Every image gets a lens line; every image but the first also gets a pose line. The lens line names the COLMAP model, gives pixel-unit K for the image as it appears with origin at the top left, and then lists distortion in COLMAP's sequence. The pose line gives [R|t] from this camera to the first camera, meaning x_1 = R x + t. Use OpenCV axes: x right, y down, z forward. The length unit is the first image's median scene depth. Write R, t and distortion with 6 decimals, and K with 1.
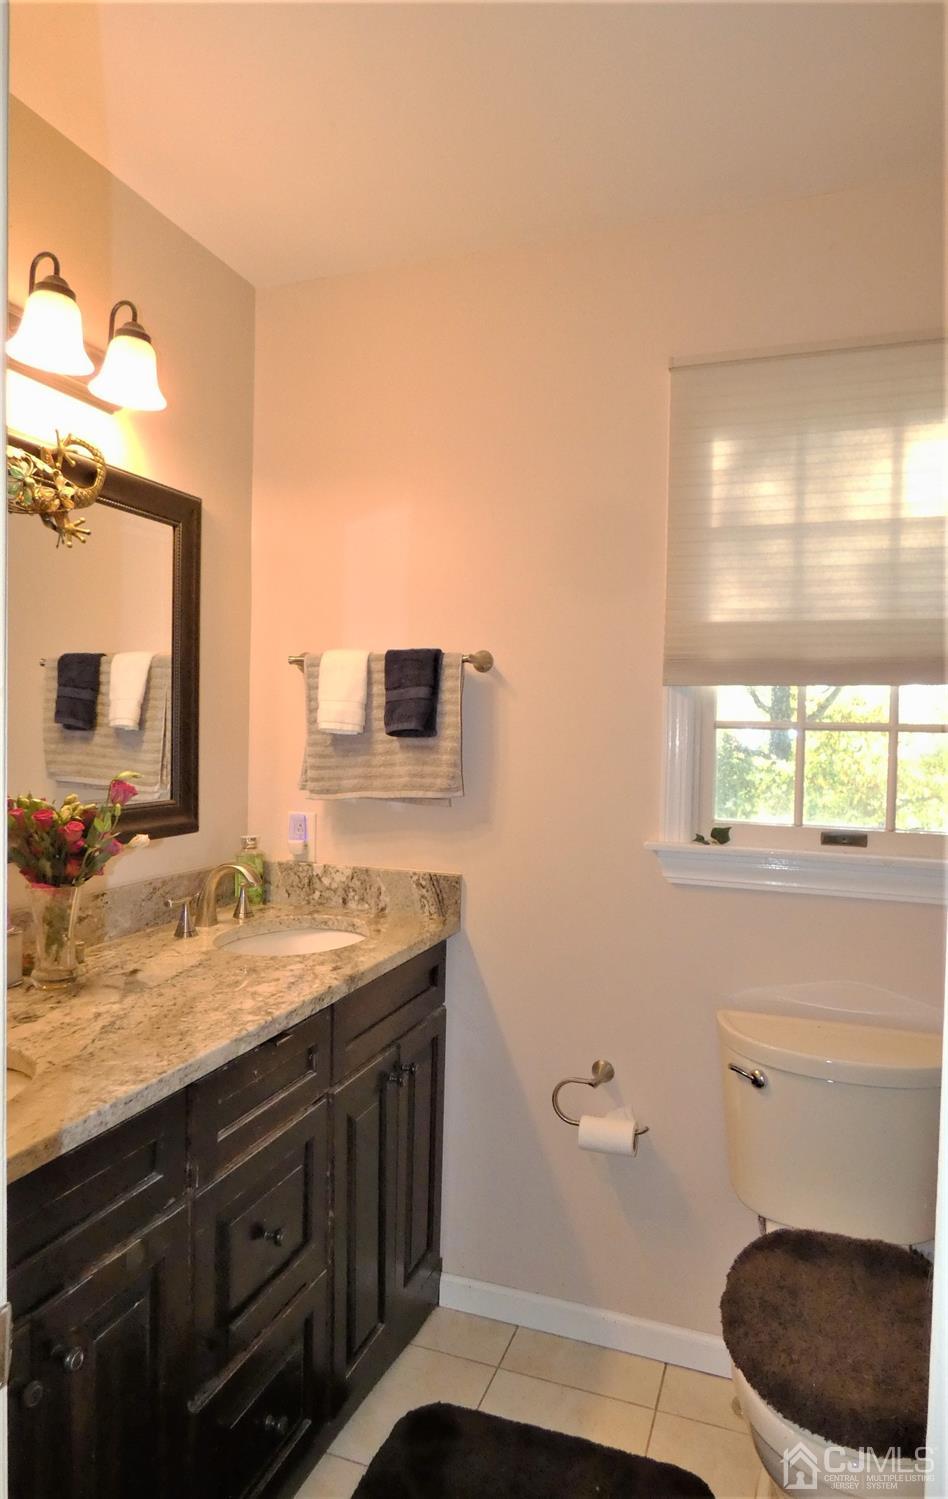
lens RADIAL K [[916.5, 0, 475.1], [0, 916.5, 745.6], [0, 0, 1]] dist [-0.000242, 0.001320]
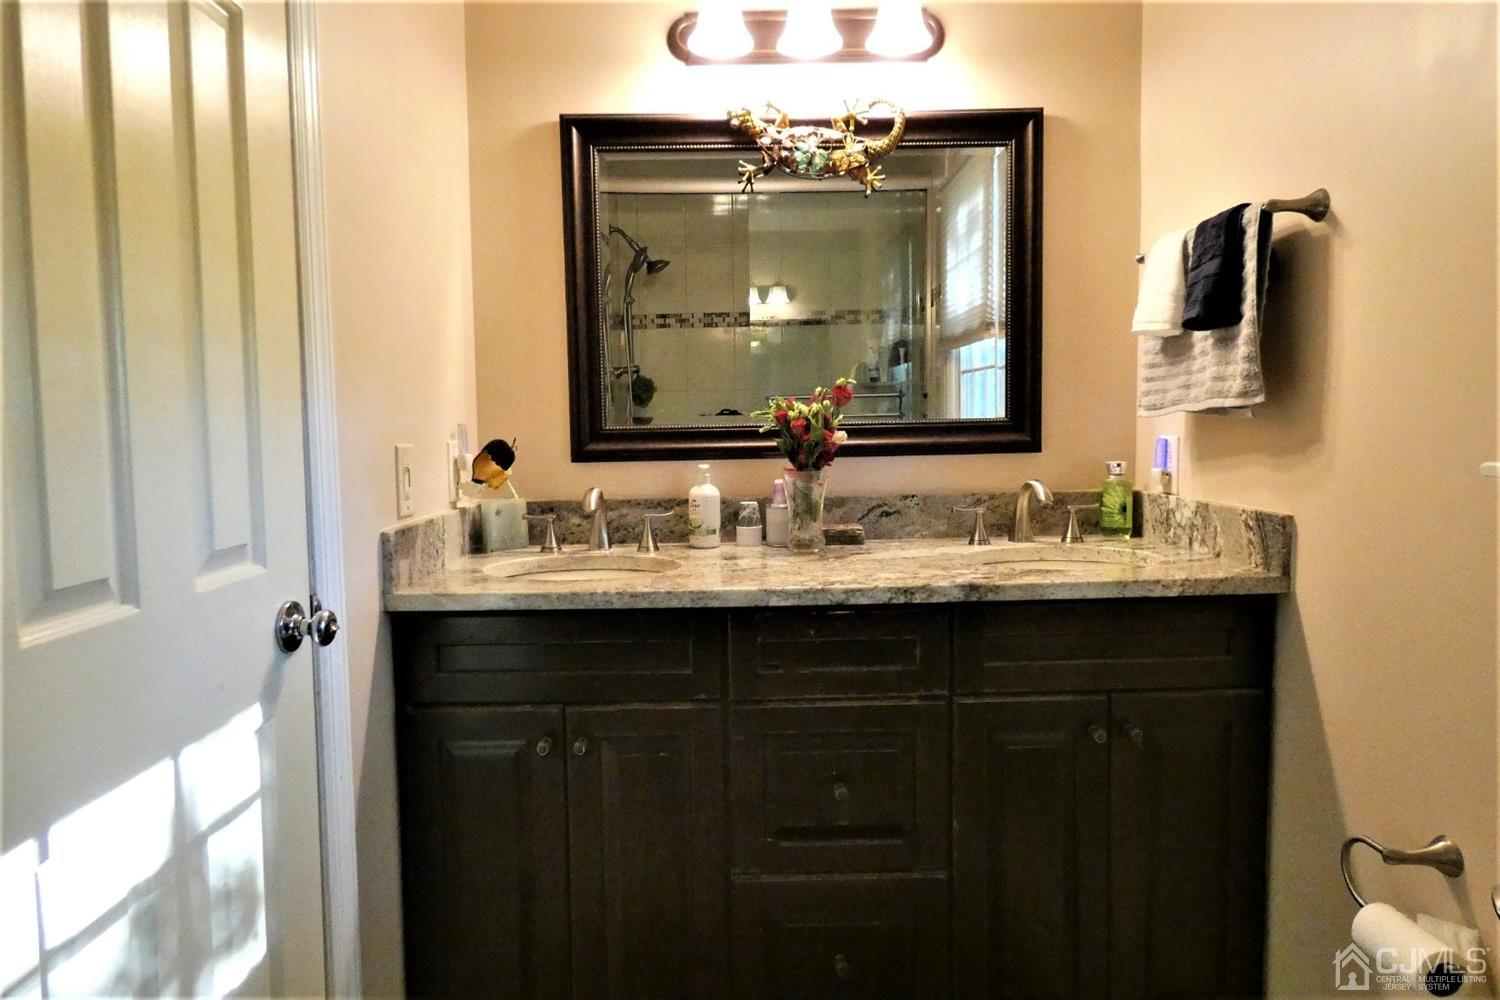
lens RADIAL K [[897.0, 0, 748.7], [0, 897.0, 498.4], [0, 0, 1]] dist [-0.005644, 0.004137]
pose [[0.352663, 0.055722, -0.934090, 0.495555], [0.006597, 0.998053, 0.062028, 0.082295], [0.935727, -0.028037, 0.351608, 0.361503]]
